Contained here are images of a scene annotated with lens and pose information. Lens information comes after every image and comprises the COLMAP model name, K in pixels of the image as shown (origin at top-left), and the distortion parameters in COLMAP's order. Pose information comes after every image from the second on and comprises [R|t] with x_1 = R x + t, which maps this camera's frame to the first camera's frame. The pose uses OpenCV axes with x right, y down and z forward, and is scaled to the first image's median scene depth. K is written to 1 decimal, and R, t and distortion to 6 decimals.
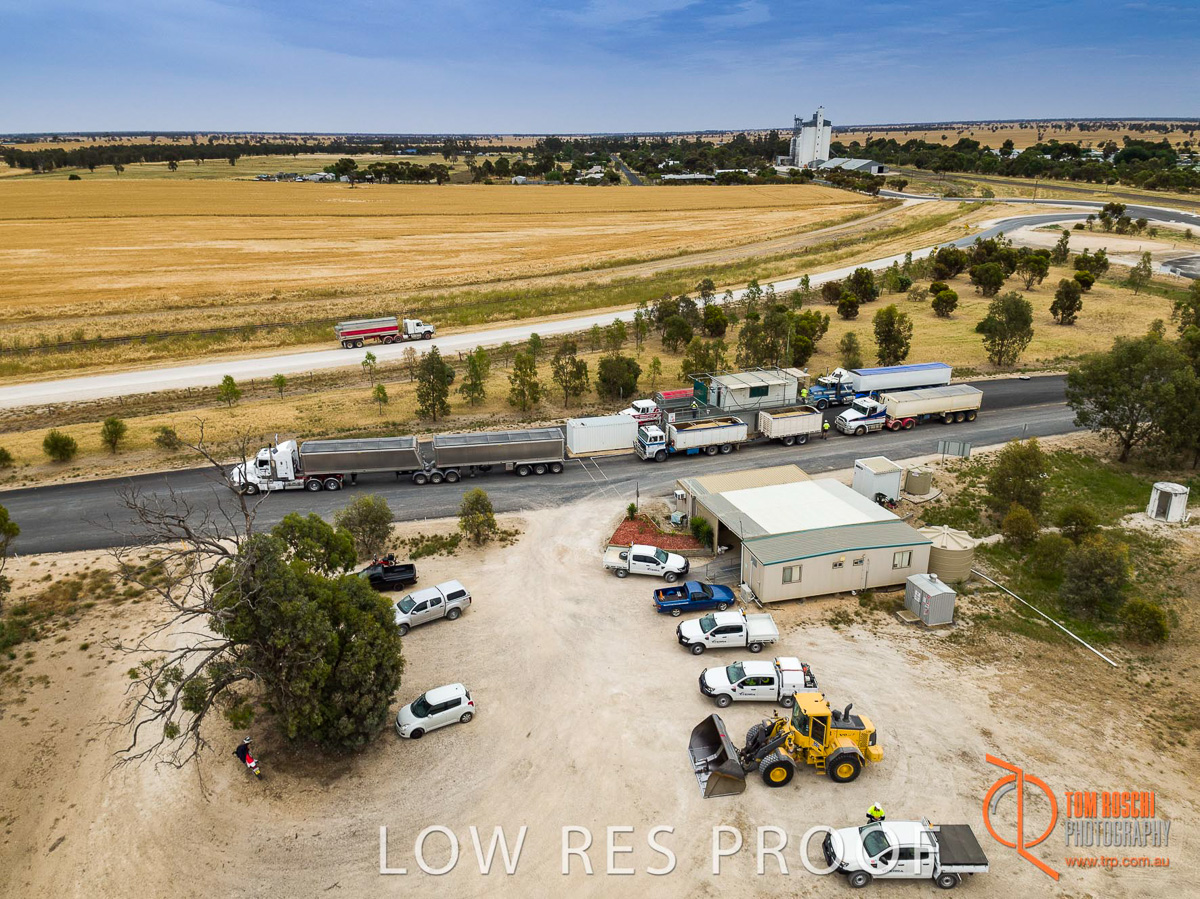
lens RADIAL K [[843.8, 0, 597.2], [0, 843.8, 464.3], [0, 0, 1]] dist [0.252167, -0.271263]
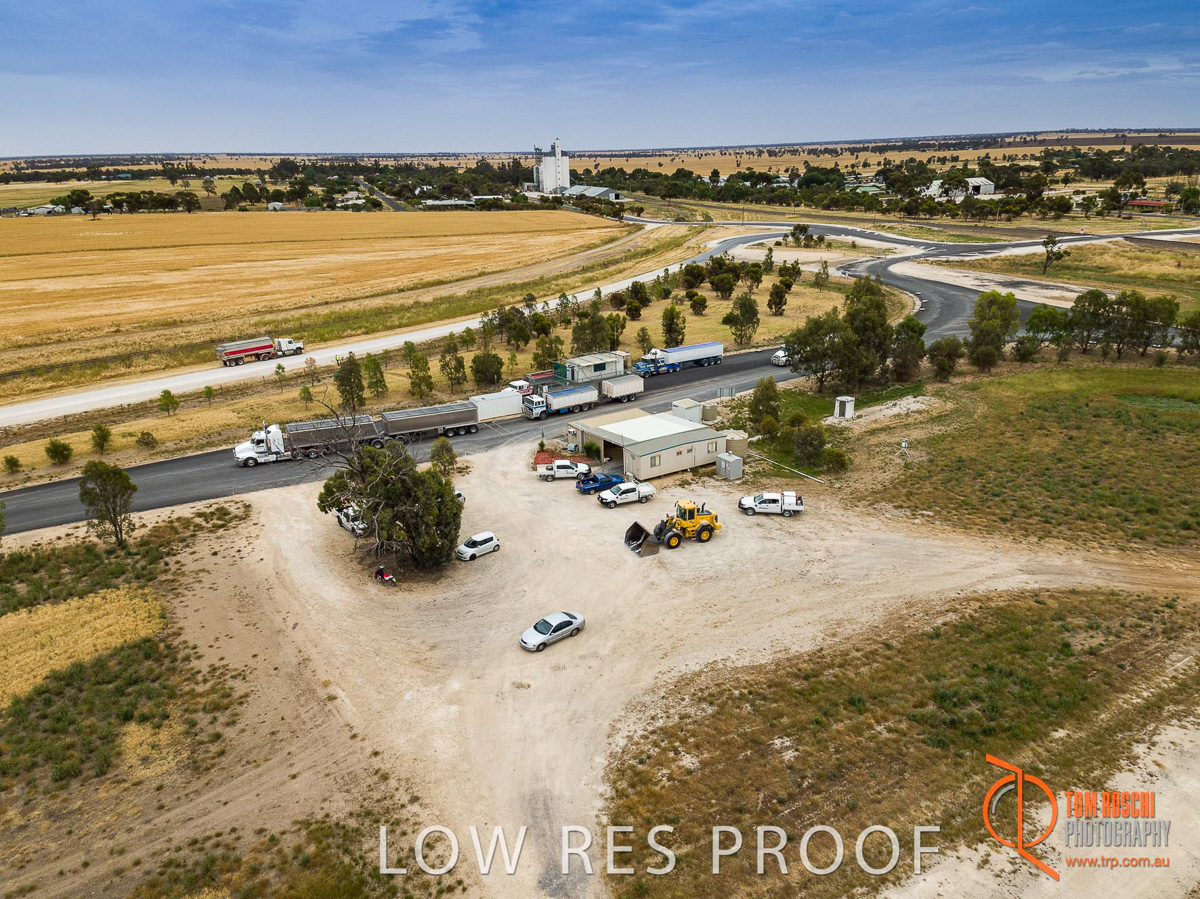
lens RADIAL K [[843.8, 0, 597.2], [0, 843.8, 464.3], [0, 0, 1]] dist [0.252167, -0.271263]
pose [[0.959369, -0.106458, 0.261301, -0.131977], [0.112133, 0.993670, -0.006859, 0.055618], [-0.258917, 0.035880, 0.965233, -0.238102]]
